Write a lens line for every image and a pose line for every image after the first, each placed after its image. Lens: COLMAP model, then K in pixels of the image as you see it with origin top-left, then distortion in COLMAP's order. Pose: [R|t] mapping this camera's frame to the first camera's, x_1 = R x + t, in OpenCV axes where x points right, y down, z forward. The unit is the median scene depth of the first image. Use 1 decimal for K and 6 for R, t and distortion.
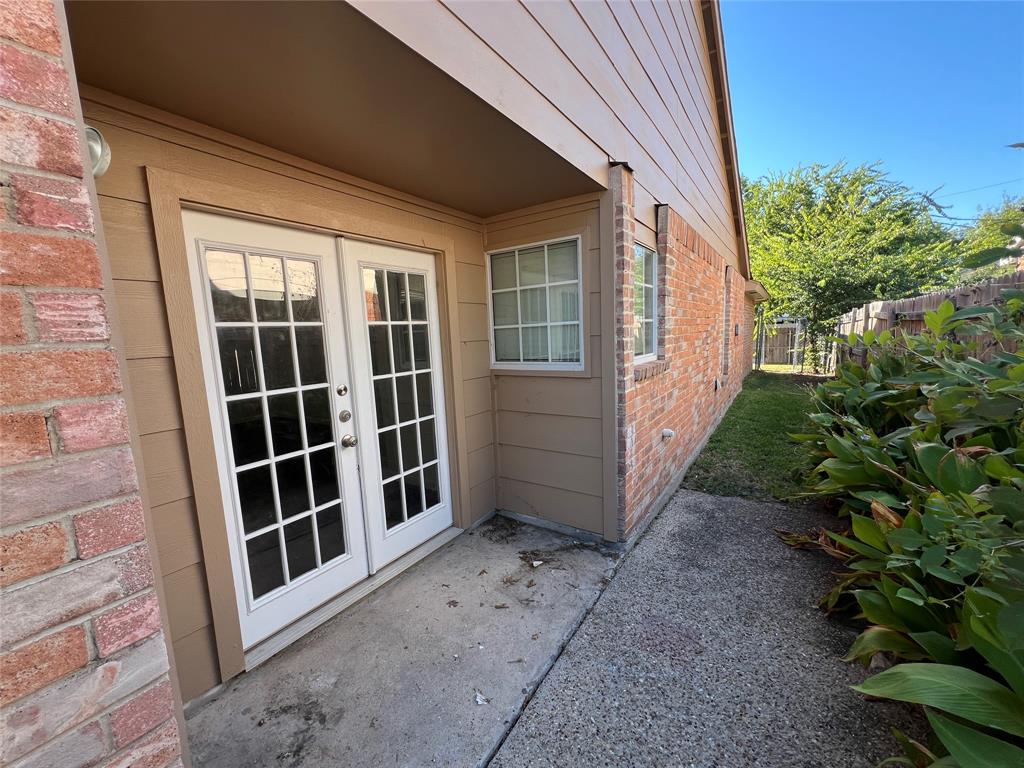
lens RADIAL K [[404.7, 0, 512.0], [0, 404.7, 384.0], [0, 0, 1]] dist [0.000360, -0.000180]
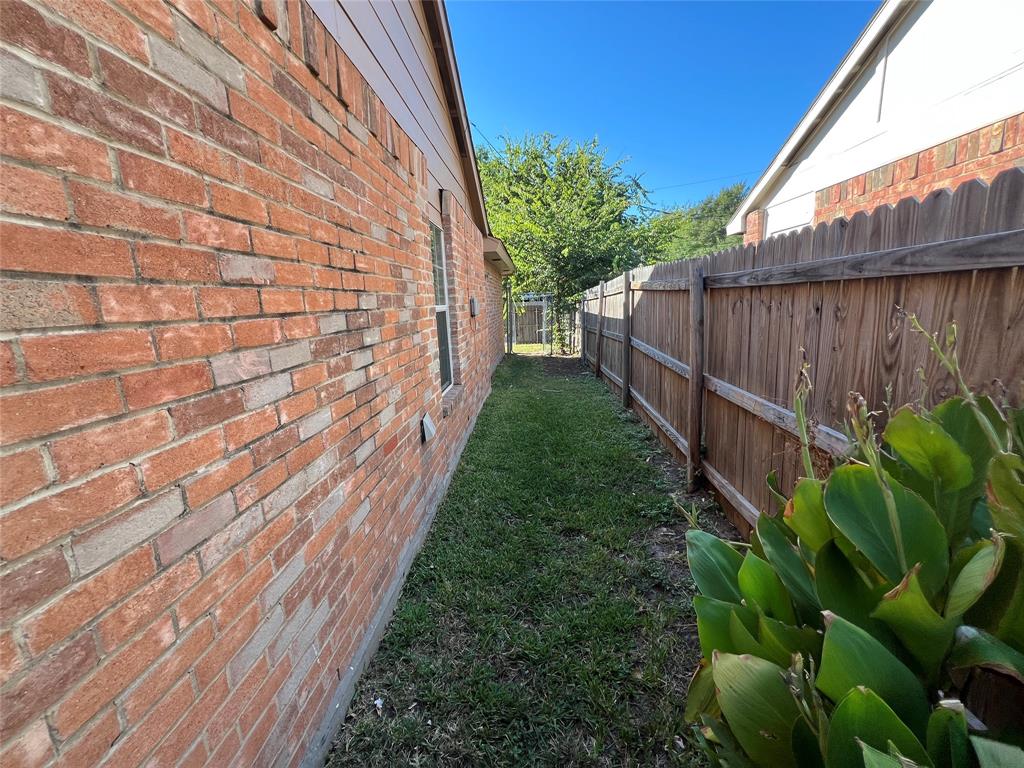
lens RADIAL K [[404.7, 0, 512.0], [0, 404.7, 384.0], [0, 0, 1]] dist [0.000360, -0.000180]
pose [[0.855005, -0.101013, 0.508687, 0.170519], [0.075188, 0.994629, 0.071134, -0.034717], [-0.513140, -0.022573, 0.858008, 0.264260]]
